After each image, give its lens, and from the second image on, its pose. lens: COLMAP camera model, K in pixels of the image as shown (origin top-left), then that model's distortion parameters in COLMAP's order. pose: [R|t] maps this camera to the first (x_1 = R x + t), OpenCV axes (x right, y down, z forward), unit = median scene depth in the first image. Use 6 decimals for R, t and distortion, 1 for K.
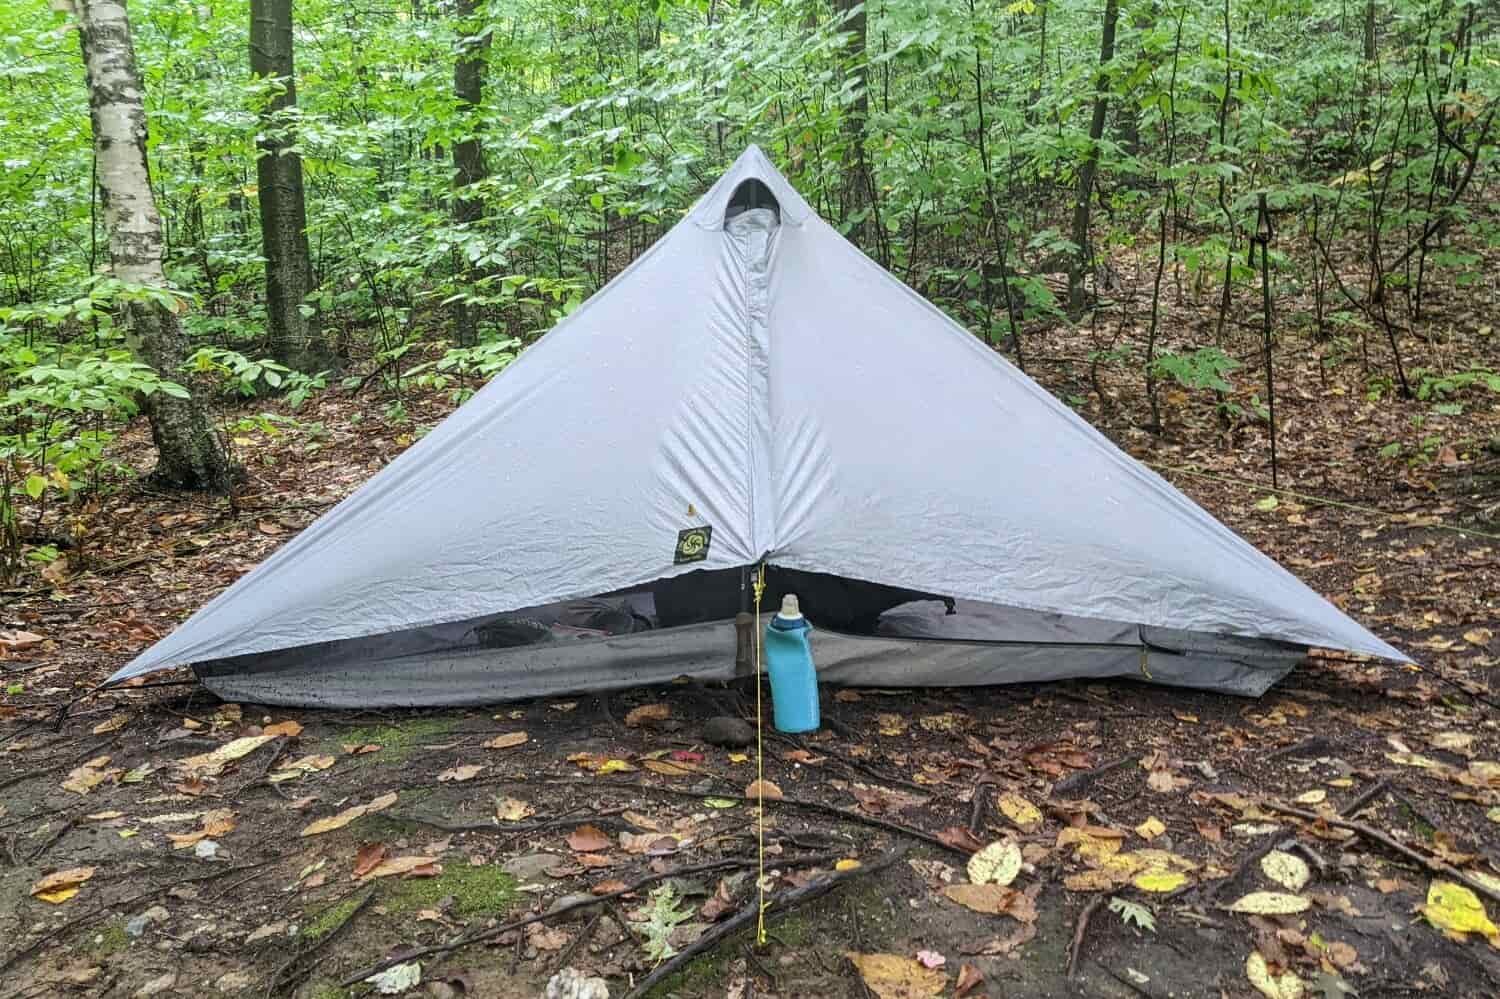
lens RADIAL K [[1242.2, 0, 750.0], [0, 1242.2, 499.5], [0, 0, 1]] dist [0.068260, -0.106087]
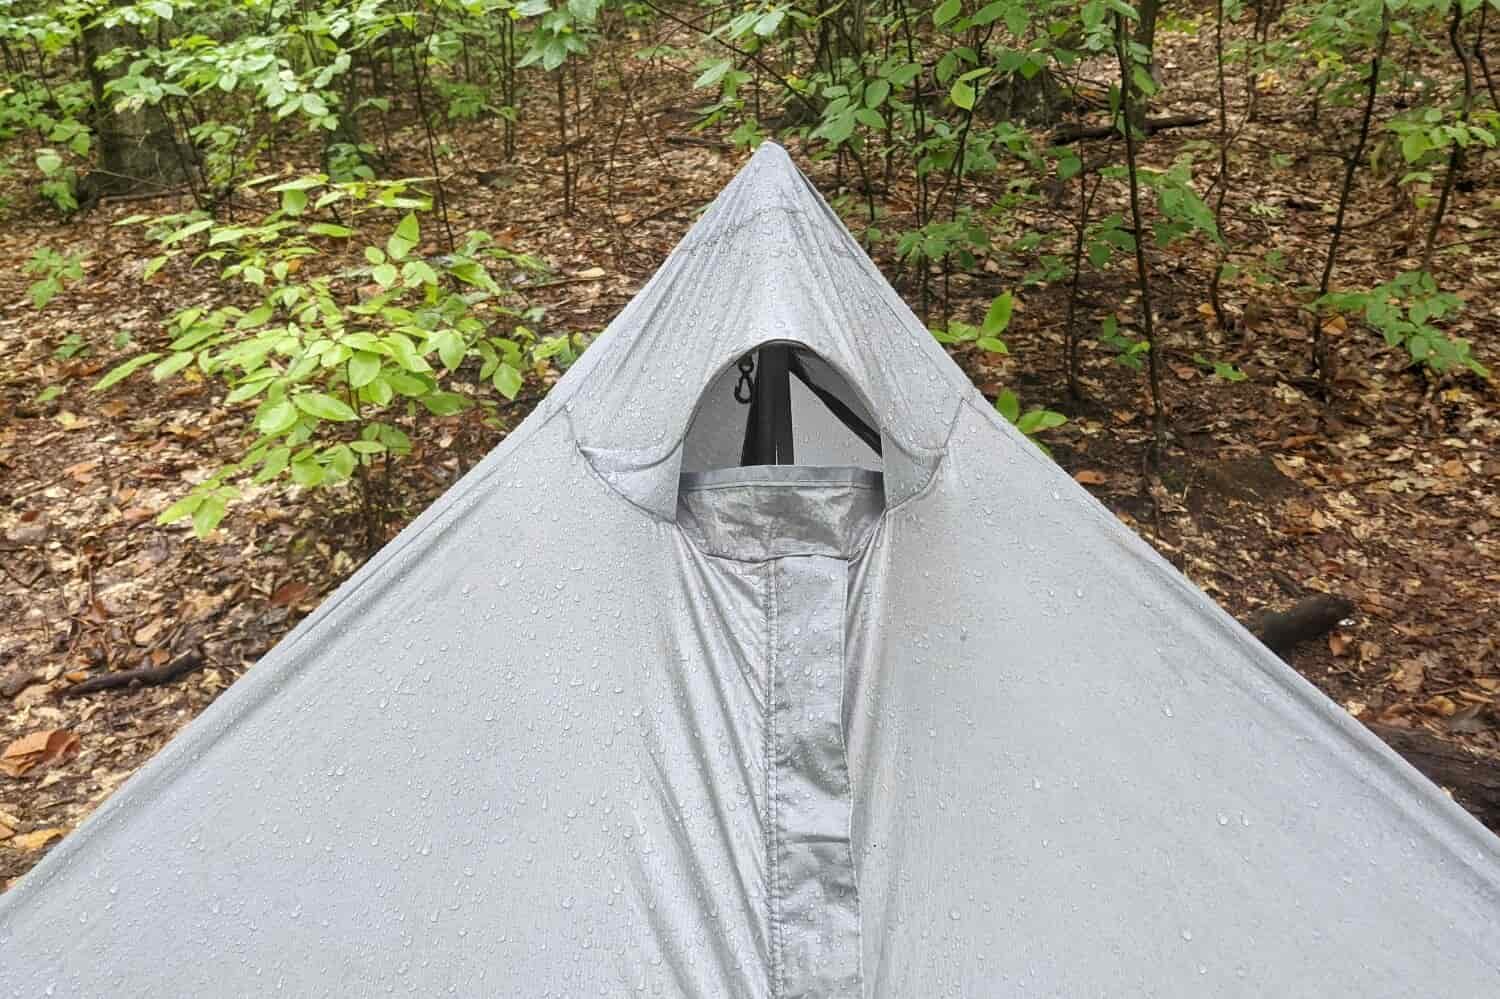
lens RADIAL K [[1315.8, 0, 750.0], [0, 1315.8, 556.4], [0, 0, 1]] dist [0.071084, -0.112149]
pose [[0.999262, 0.004060, 0.038200, -0.008361], [-0.011702, 0.979314, 0.202007, -0.139412], [-0.036590, -0.202305, 0.978639, 0.377527]]
